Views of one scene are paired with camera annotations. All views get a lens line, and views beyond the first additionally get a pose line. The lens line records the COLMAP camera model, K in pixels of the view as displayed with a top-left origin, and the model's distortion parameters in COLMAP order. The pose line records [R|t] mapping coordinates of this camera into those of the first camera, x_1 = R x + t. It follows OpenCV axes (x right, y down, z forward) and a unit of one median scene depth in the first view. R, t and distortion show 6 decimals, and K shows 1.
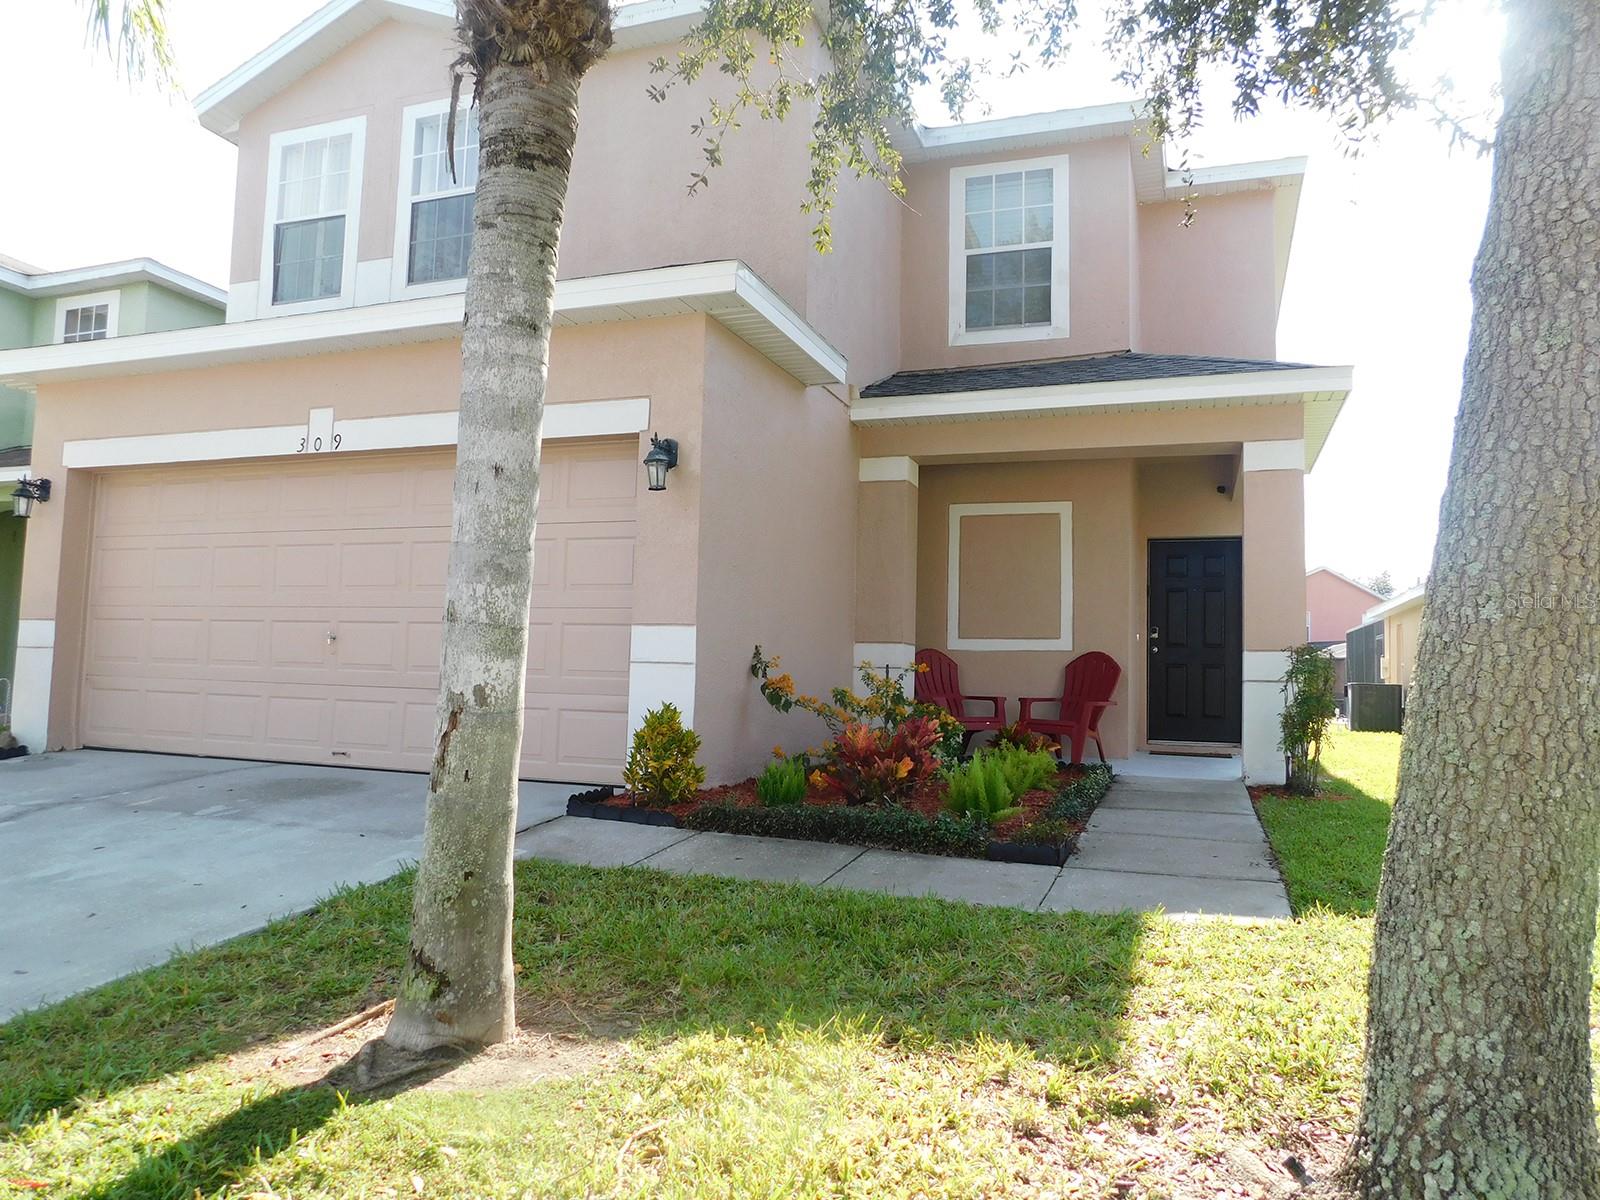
lens RADIAL K [[1103.6, 0, 798.0], [0, 1103.6, 592.7], [0, 0, 1]] dist [-0.033674, 0.003748]
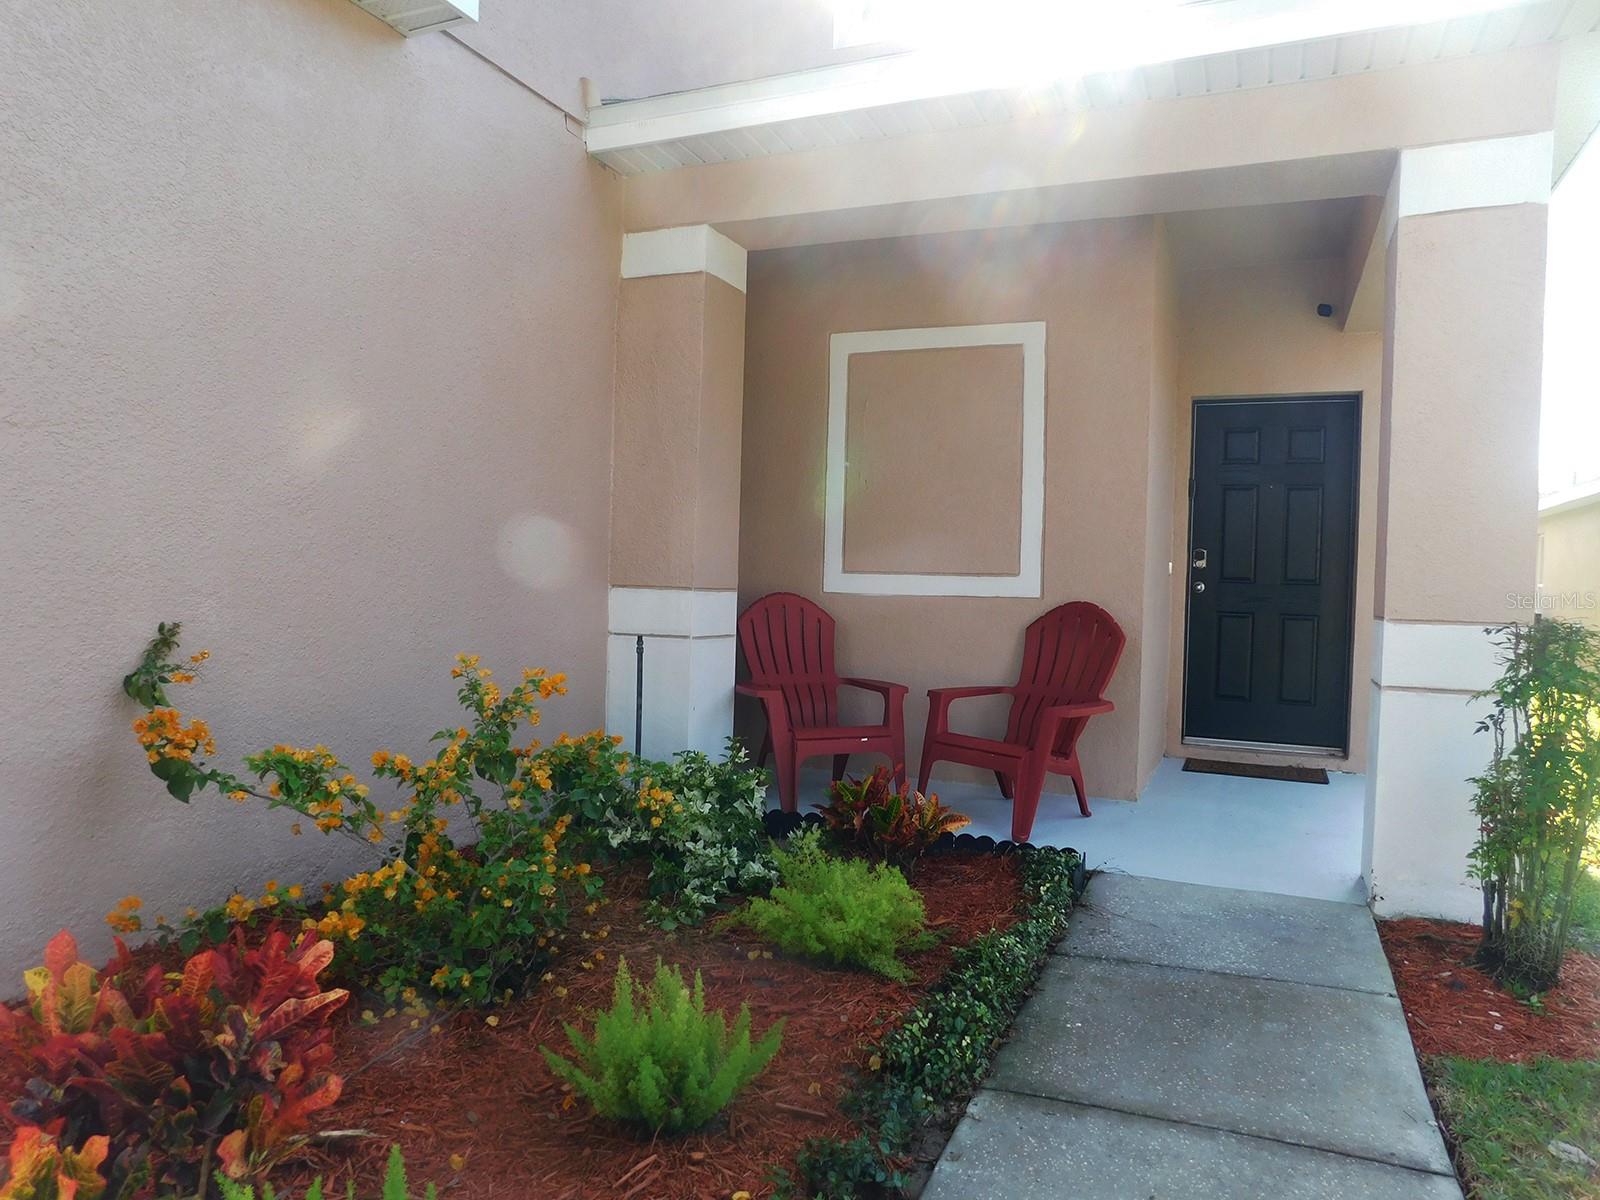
lens RADIAL K [[1103.6, 0, 799.8], [0, 1103.6, 607.2], [0, 0, 1]] dist [-0.033674, 0.003748]
pose [[0.998592, -0.001114, -0.053027, 0.162055], [0.006337, 0.995122, 0.098445, 0.002485], [0.052658, -0.098643, 0.993729, 0.459100]]
